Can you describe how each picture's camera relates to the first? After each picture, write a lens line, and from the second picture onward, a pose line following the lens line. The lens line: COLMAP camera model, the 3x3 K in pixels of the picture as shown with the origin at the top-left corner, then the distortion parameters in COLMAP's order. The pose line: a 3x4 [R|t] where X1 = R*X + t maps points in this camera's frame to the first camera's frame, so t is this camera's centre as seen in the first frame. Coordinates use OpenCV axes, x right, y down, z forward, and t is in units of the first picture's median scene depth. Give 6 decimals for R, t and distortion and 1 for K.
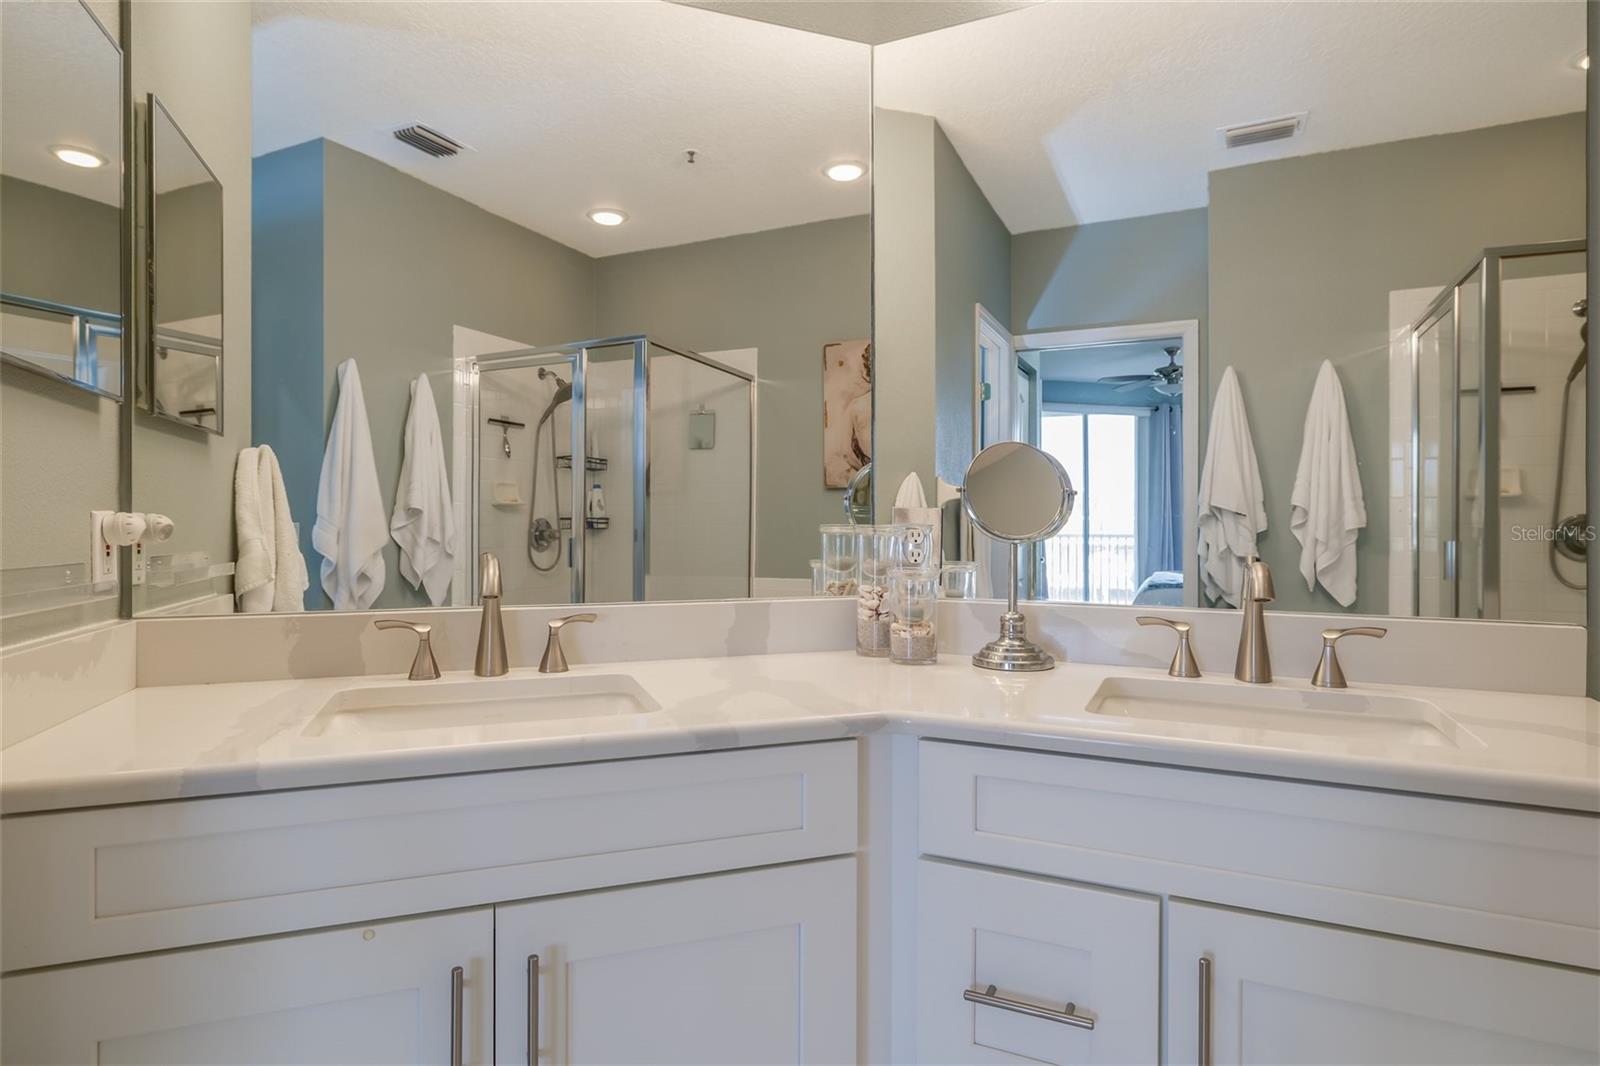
lens RADIAL K [[874.3, 0, 794.7], [0, 874.3, 530.9], [0, 0, 1]] dist [-0.051167, 0.049753]
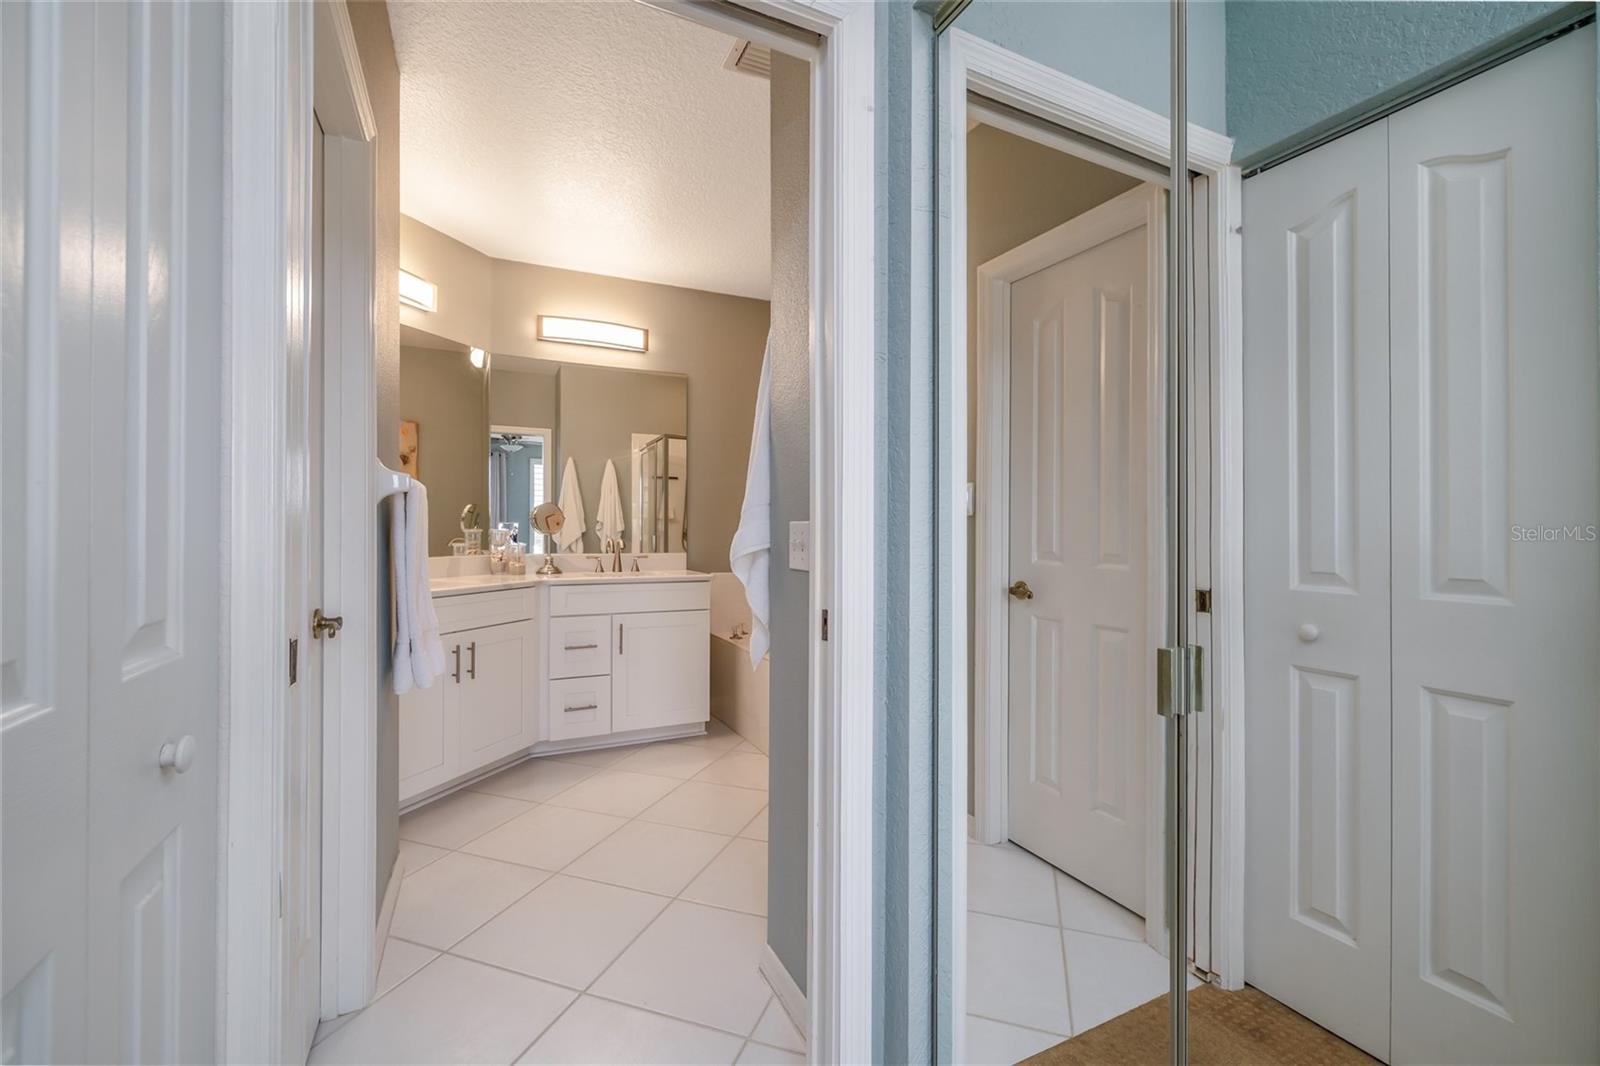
lens RADIAL K [[678.0, 0, 800.0], [0, 678.0, 533.0], [0, 0, 1]] dist [0.002191, 0.000853]
pose [[0.635408, -0.002226, 0.772173, -0.560716], [0.002245, 0.999997, 0.001035, 0.002844], [-0.772173, 0.001076, 0.635412, -0.667478]]
